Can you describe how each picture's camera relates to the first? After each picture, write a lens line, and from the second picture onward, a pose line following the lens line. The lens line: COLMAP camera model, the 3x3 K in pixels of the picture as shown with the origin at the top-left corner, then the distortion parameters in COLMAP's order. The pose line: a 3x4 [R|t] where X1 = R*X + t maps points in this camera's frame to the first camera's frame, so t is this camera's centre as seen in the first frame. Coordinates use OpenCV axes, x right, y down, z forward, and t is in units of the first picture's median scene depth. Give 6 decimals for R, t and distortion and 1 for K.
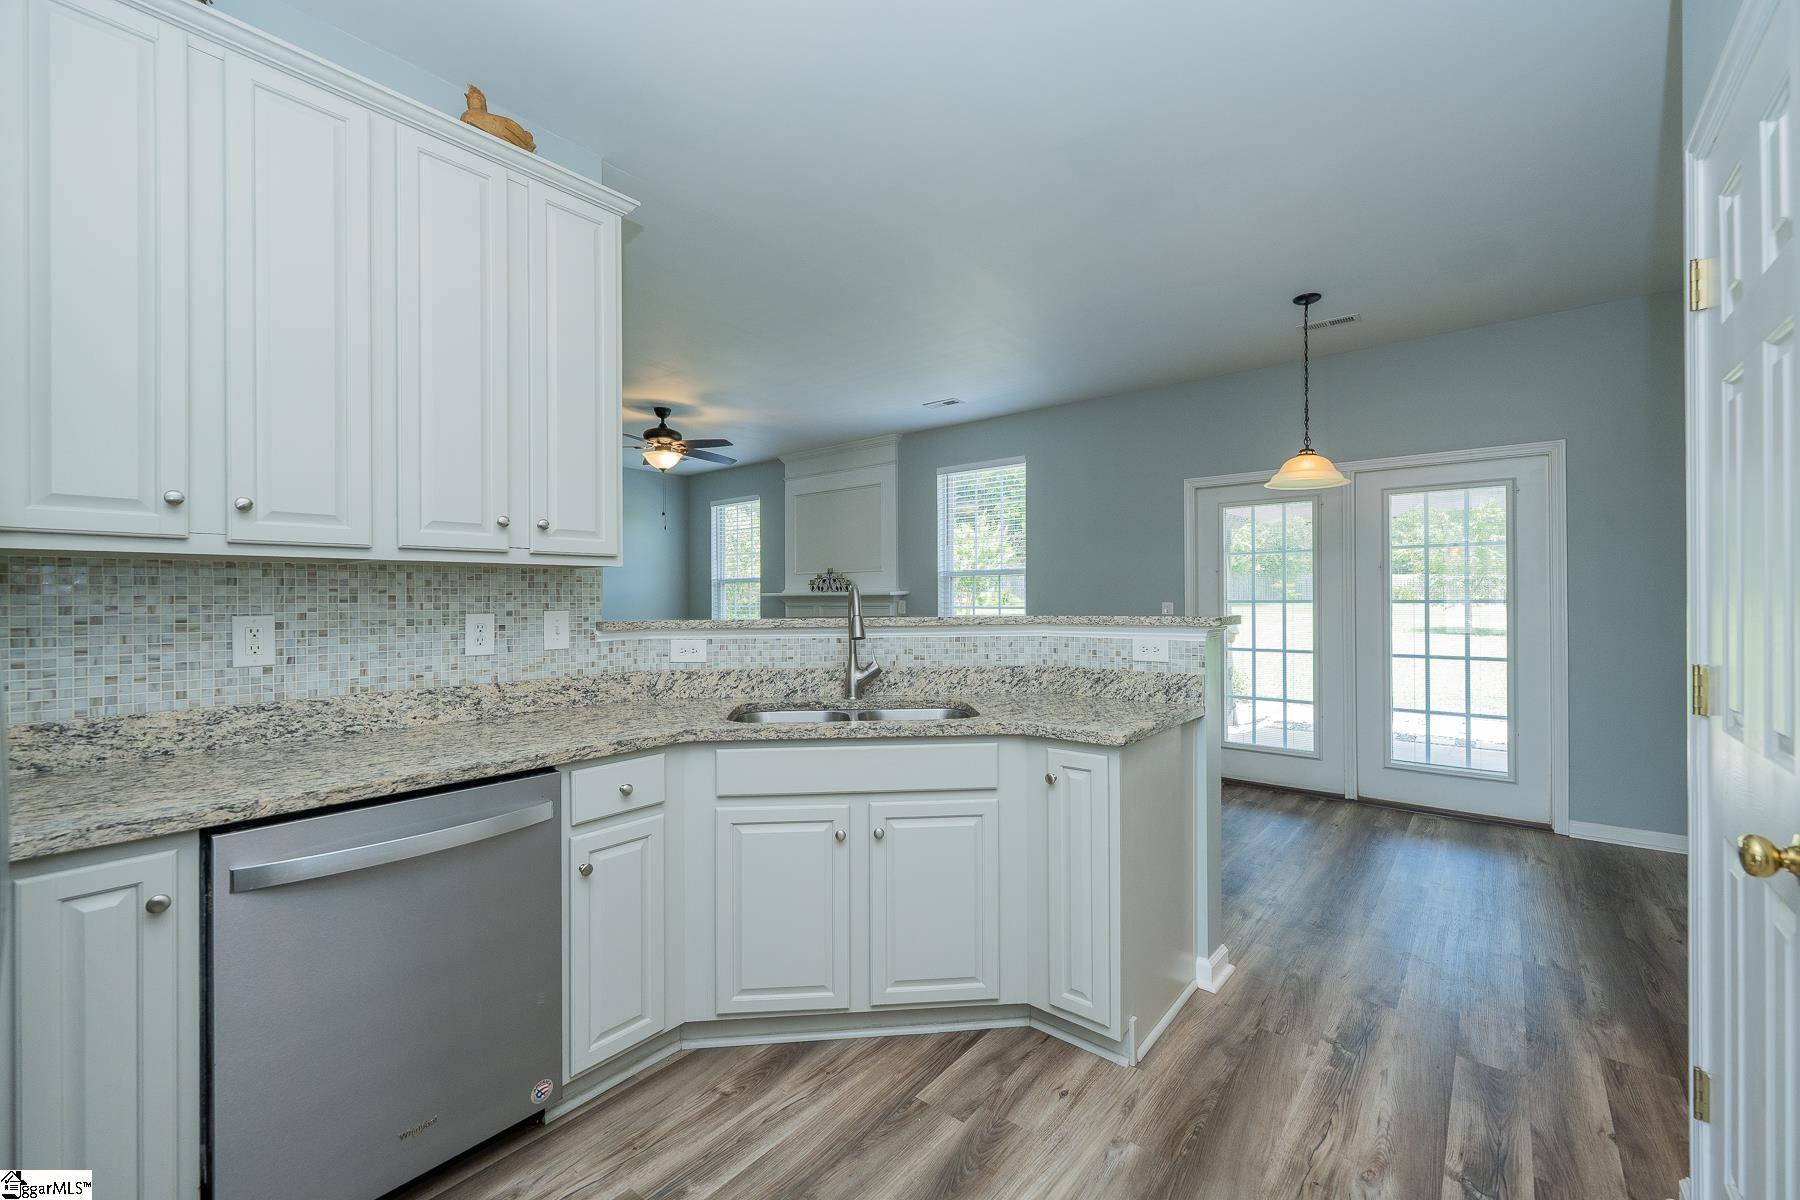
lens RADIAL K [[745.1, 0, 889.4], [0, 745.1, 603.3], [0, 0, 1]] dist [0.000480, 0.000507]
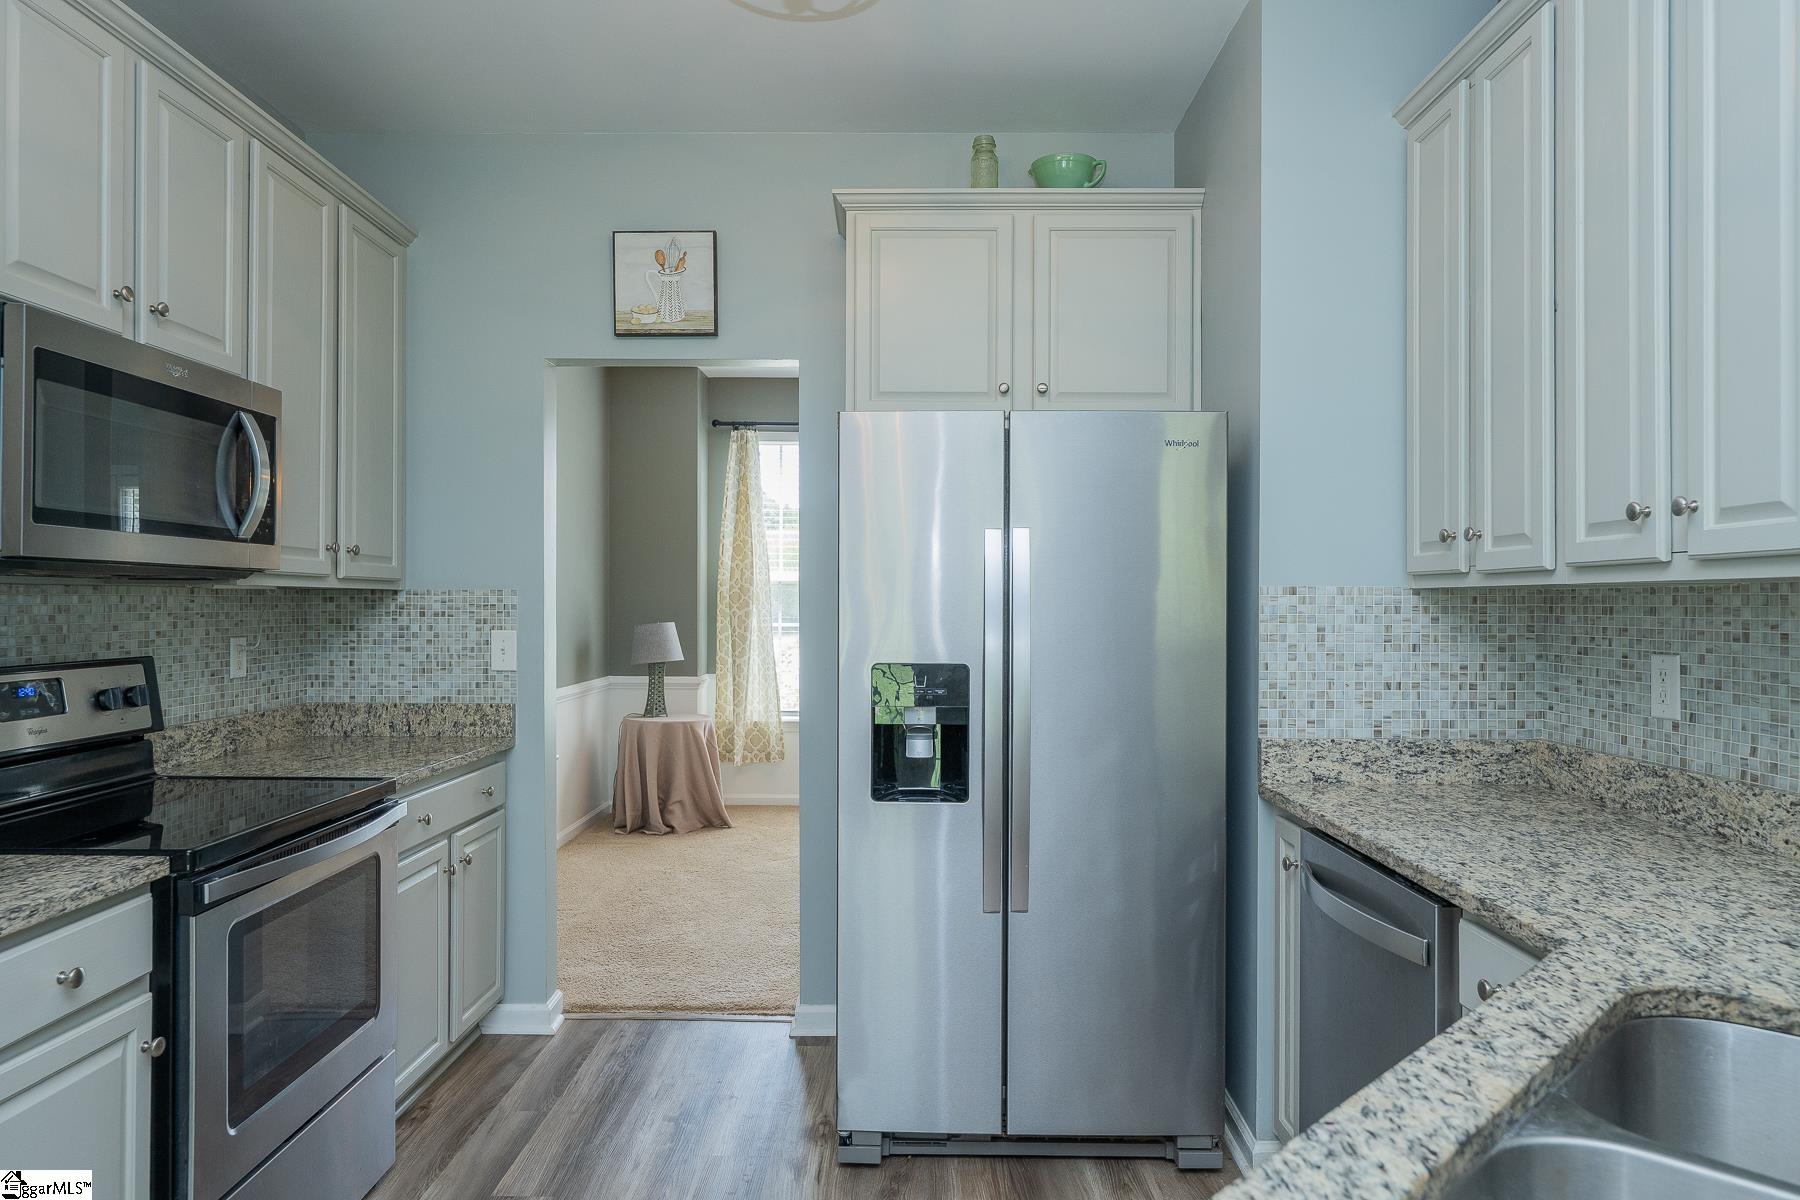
lens RADIAL K [[1118.8, 0, 905.3], [0, 1118.8, 594.5], [0, 0, 1]] dist [-0.001296, 0.000570]
pose [[-0.772039, -0.001848, -0.635572, 0.474280], [-0.002872, 0.999996, 0.000580, -0.041354], [0.635568, 0.002273, -0.772041, 1.267996]]
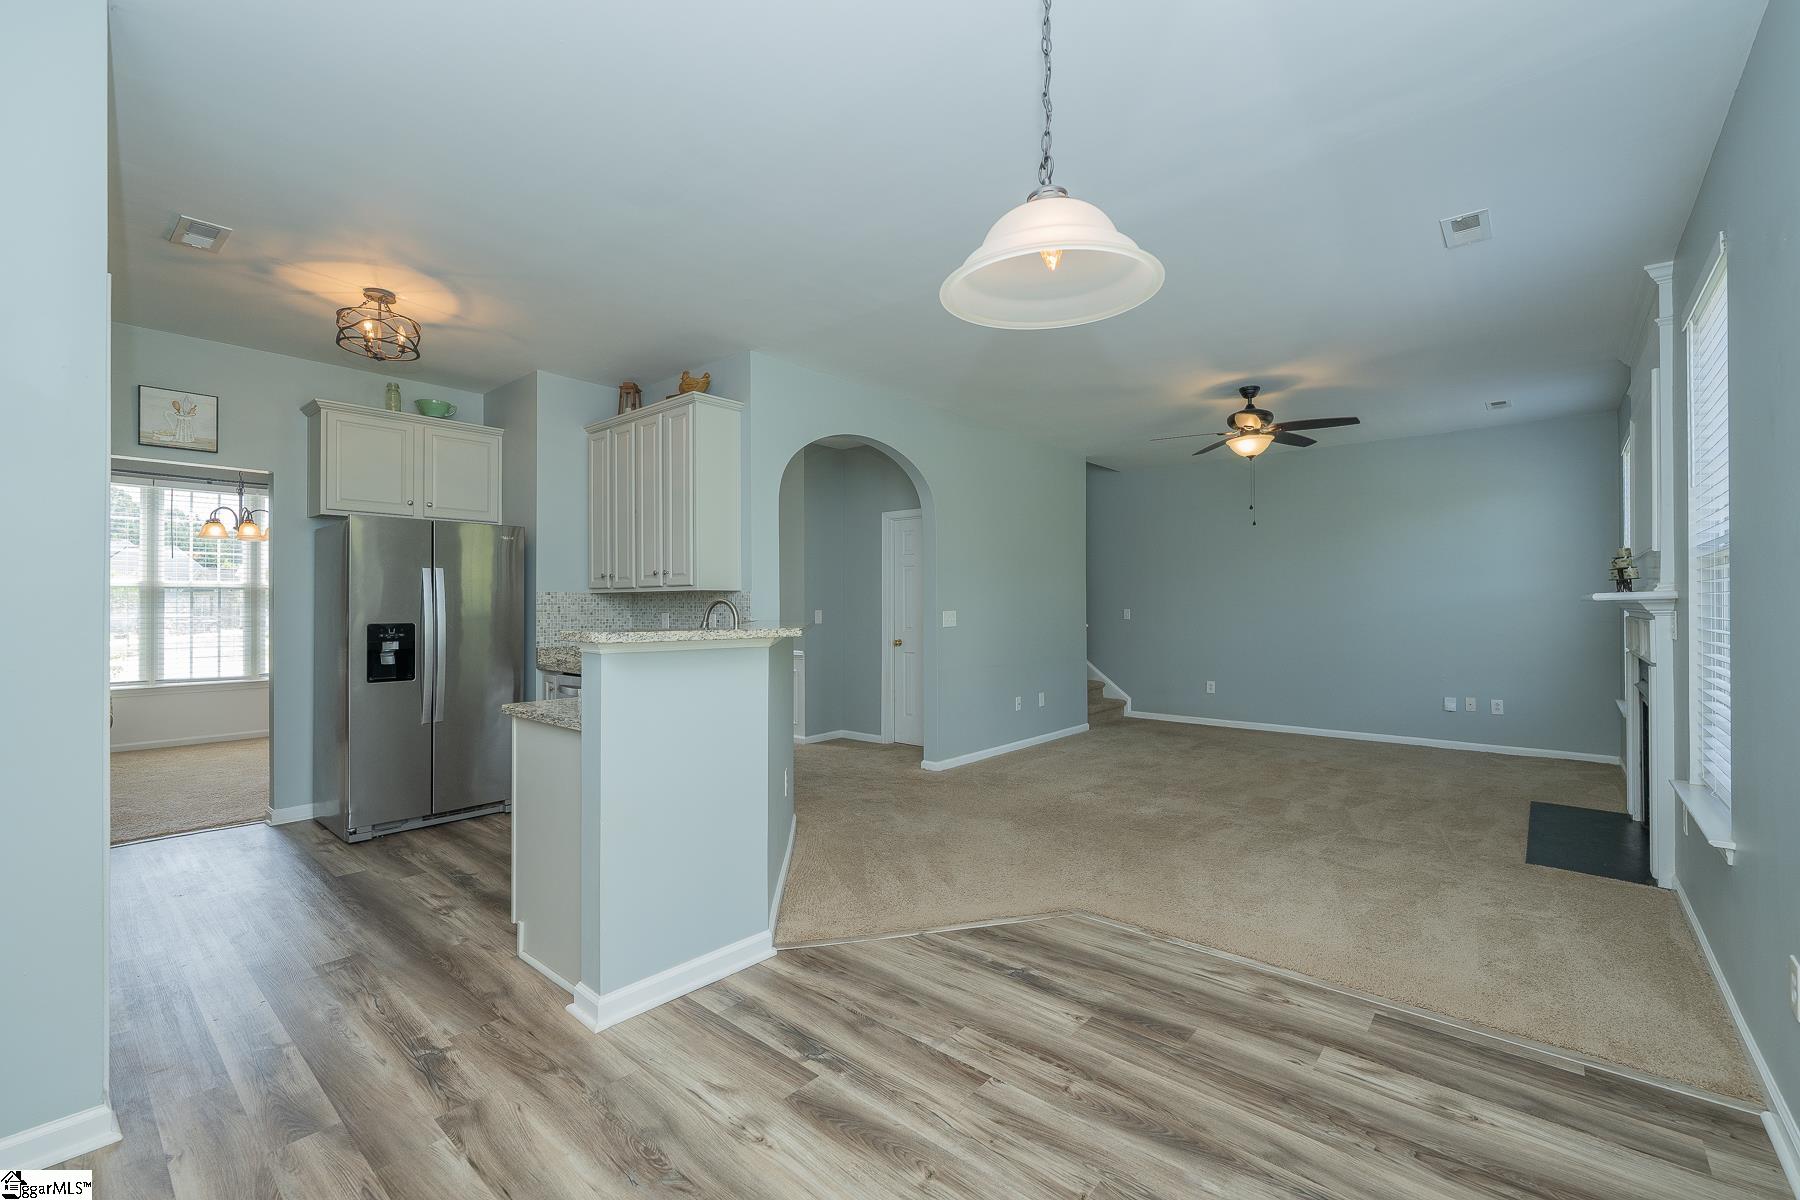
lens RADIAL K [[744.7, 0, 891.4], [0, 744.7, 602.3], [0, 0, 1]] dist [-0.000848, 0.000137]
pose [[-0.023753, 0.003135, -0.999713, 1.663334], [-0.002083, 0.999993, 0.003185, -0.028838], [0.999716, 0.002158, -0.023746, 1.705870]]
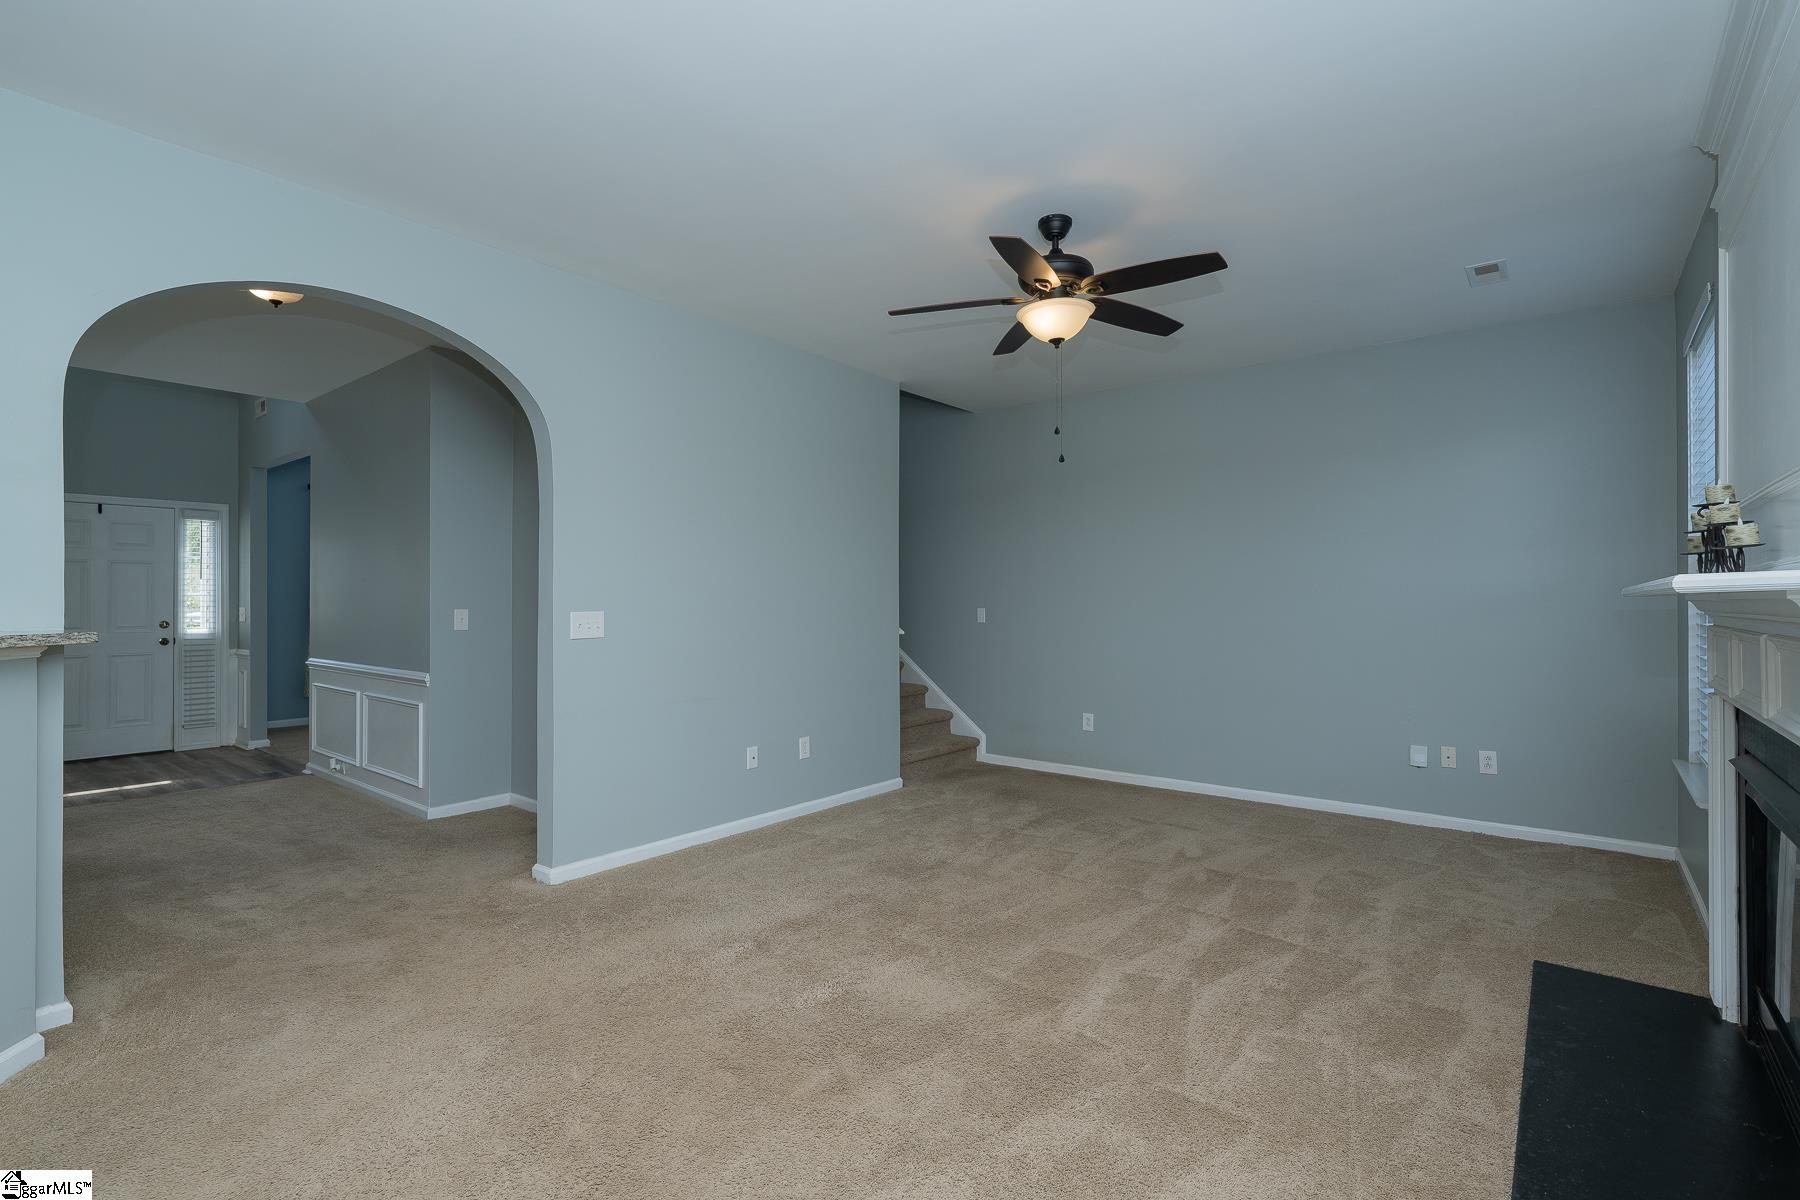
lens RADIAL K [[810.8, 0, 895.0], [0, 810.8, 597.1], [0, 0, 1]] dist [-0.001880, -0.000821]
pose [[0.007114, 0.000318, -0.999975, 0.681988], [-0.004611, 0.999989, 0.000285, -0.023188], [0.999964, 0.004609, 0.007115, 2.533692]]
